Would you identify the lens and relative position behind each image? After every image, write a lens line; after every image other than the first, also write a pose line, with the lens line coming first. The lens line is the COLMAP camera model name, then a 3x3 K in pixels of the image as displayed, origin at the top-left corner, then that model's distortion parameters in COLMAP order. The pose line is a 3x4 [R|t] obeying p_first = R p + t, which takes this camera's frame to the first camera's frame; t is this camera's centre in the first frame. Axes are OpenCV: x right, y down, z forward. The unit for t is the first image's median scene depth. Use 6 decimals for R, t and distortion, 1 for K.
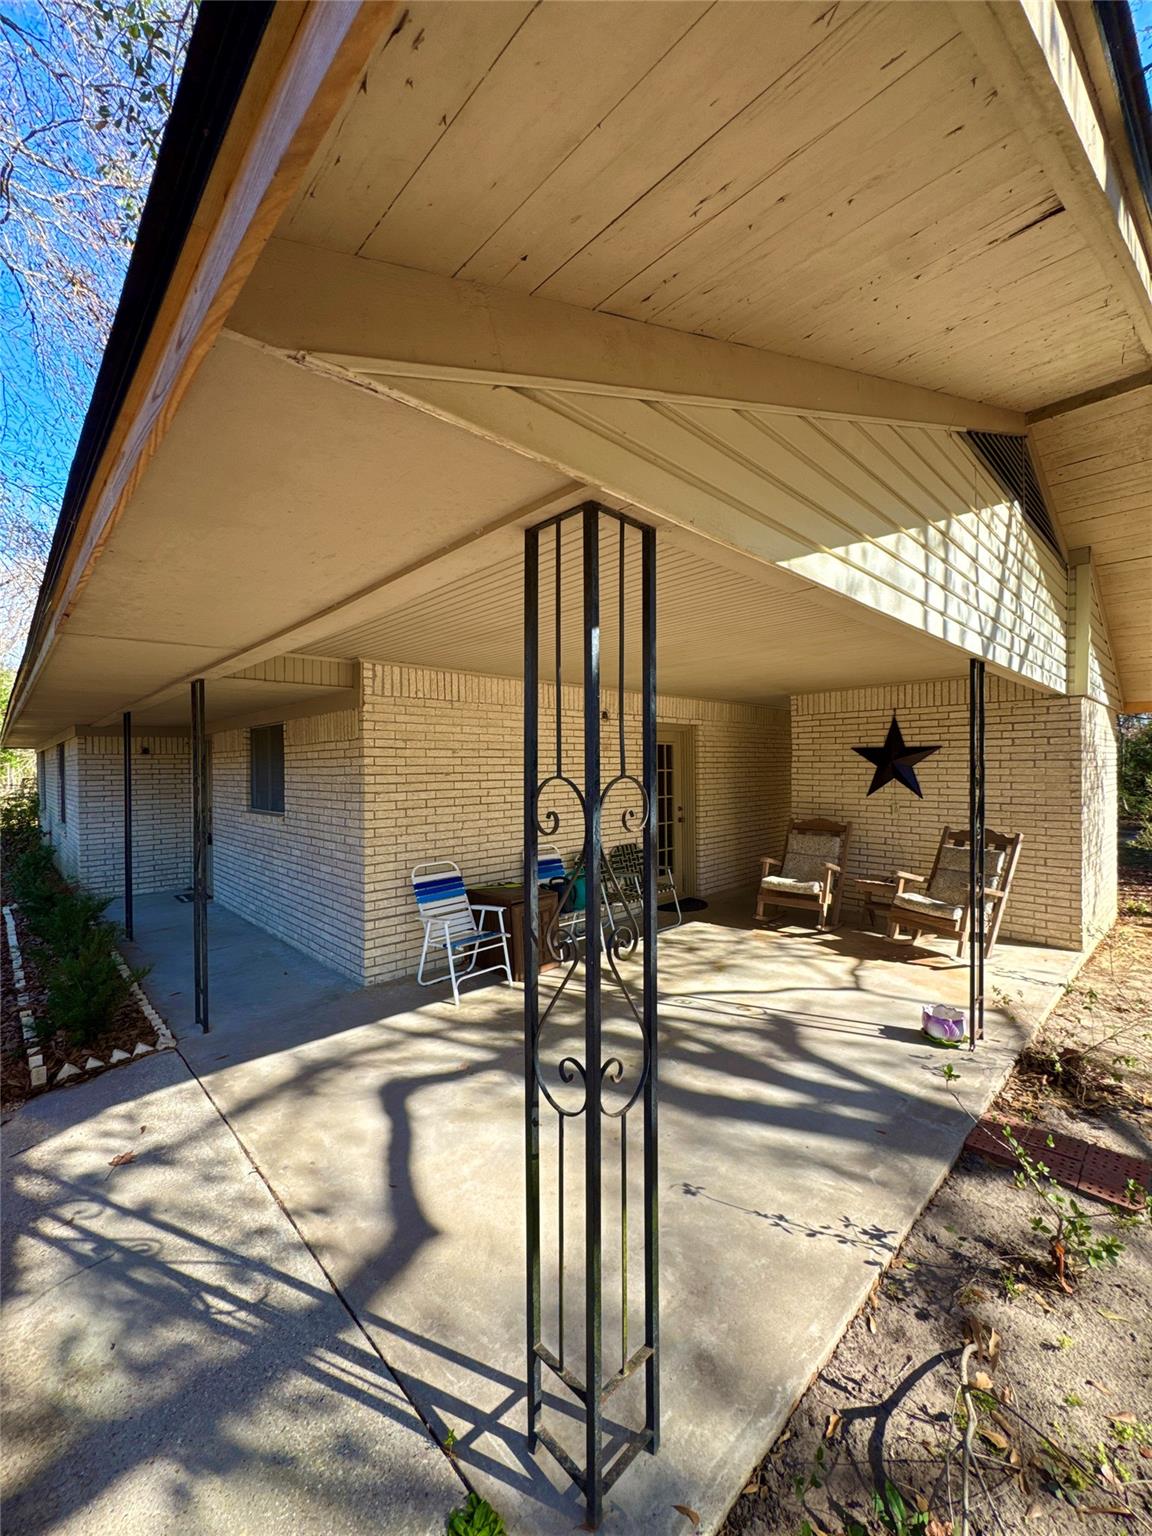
lens RADIAL K [[610.8, 0, 576.5], [0, 610.8, 771.2], [0, 0, 1]] dist [-0.000075, 0.000215]
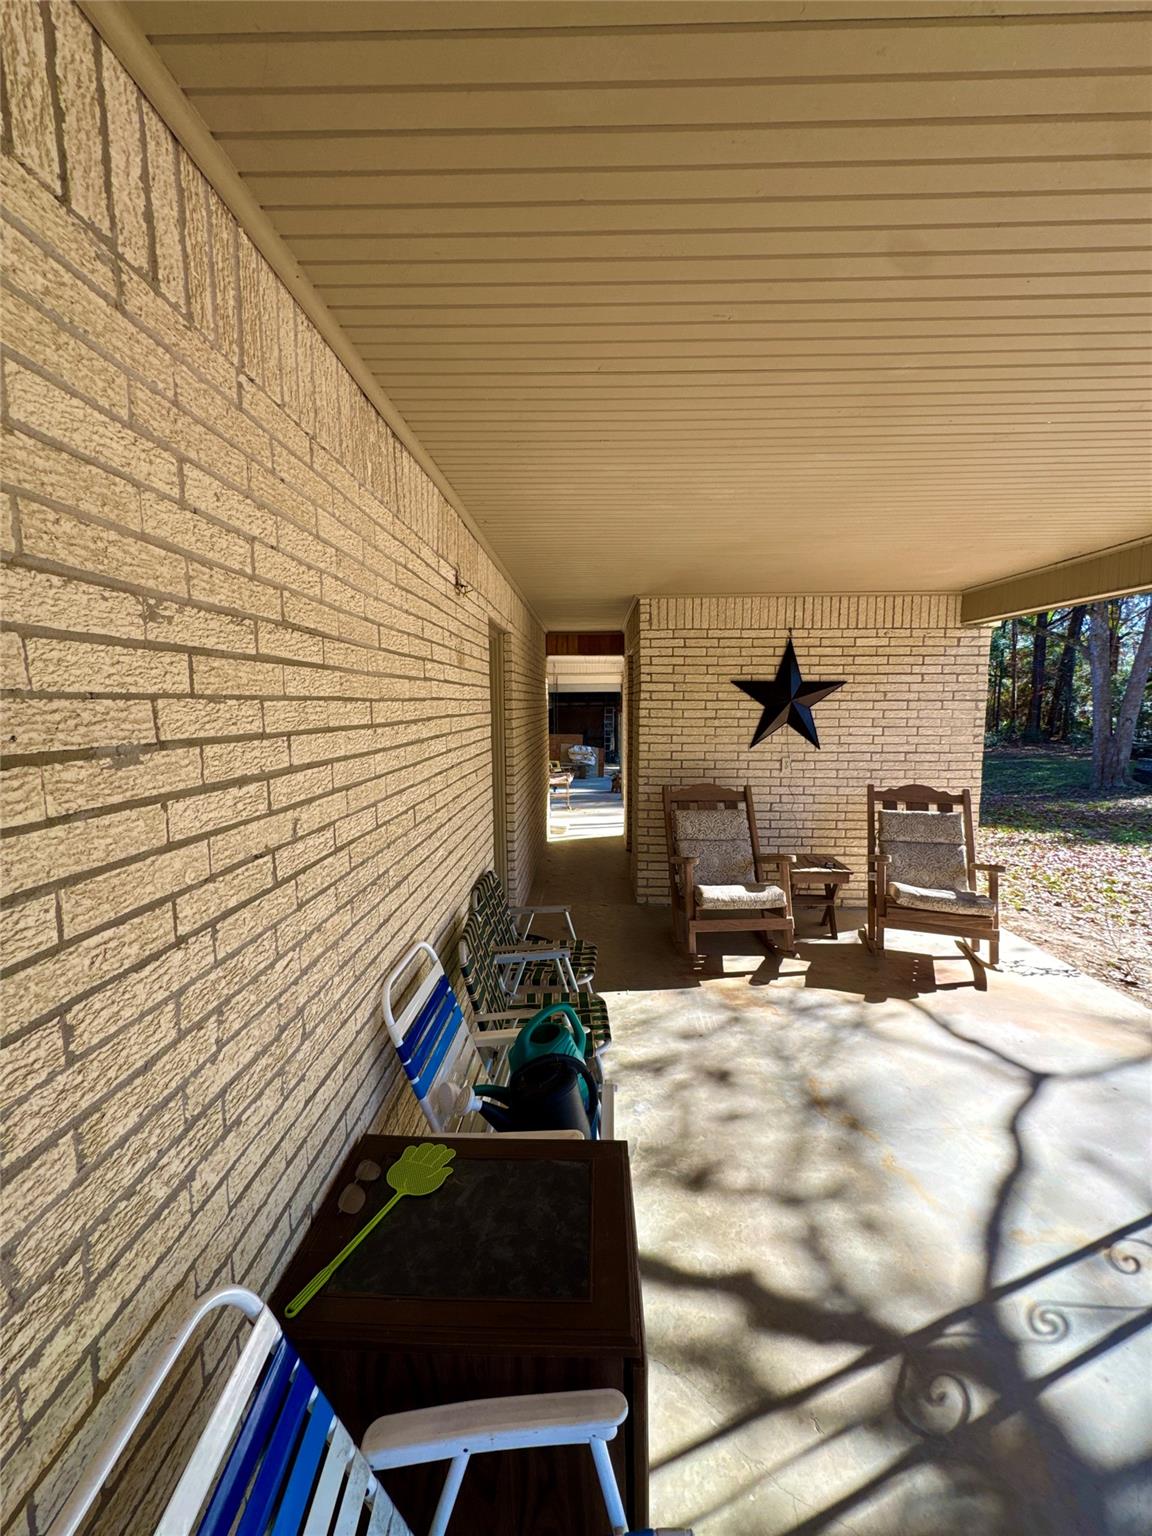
lens RADIAL K [[610.8, 0, 580.3], [0, 610.8, 771.2], [0, 0, 1]] dist [-0.000075, 0.000215]
pose [[0.706641, -0.071964, 0.703903, -0.195889], [0.002426, 0.995055, 0.099295, -0.005104], [-0.707568, -0.068458, 0.703321, 0.671923]]
